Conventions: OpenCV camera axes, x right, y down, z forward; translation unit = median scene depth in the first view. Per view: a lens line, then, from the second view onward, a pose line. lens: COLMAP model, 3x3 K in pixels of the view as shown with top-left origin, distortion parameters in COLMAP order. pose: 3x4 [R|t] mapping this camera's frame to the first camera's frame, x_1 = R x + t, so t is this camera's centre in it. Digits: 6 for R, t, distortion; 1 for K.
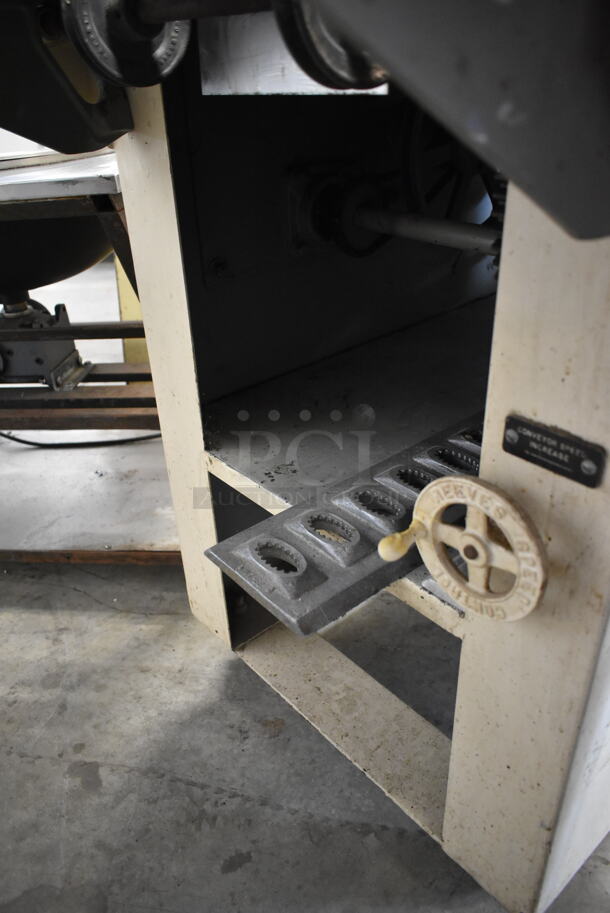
lens RADIAL K [[695.3, 0, 305.1], [0, 695.3, 452.8], [0, 0, 1]] dist [-0.019028, 0.001715]
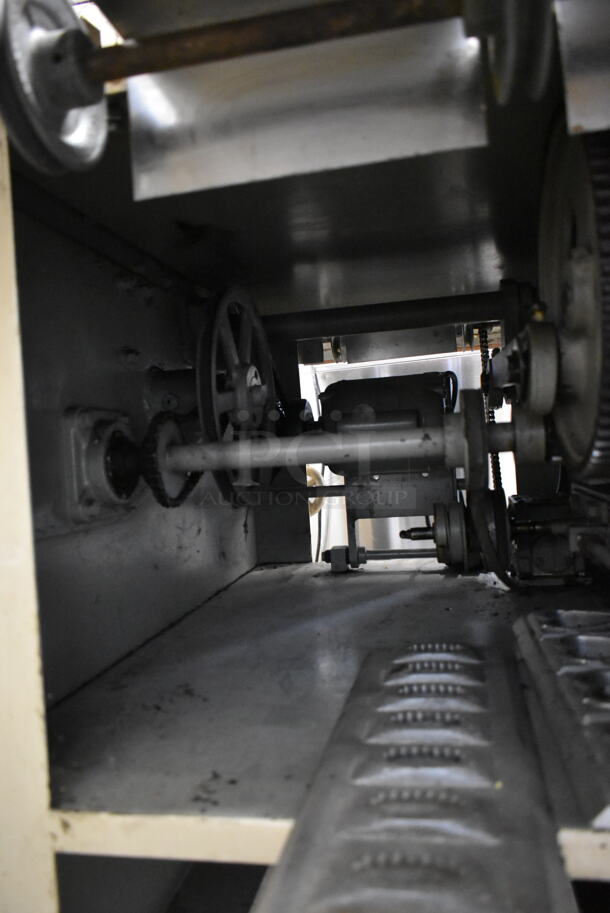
lens RADIAL K [[695.3, 0, 306.9], [0, 695.3, 459.2], [0, 0, 1]] dist [-0.019028, 0.001715]
pose [[0.787482, -0.026003, 0.615789, -0.315514], [0.343321, 0.848257, -0.403226, 0.051665], [-0.511862, 0.528947, 0.676914, 0.381470]]
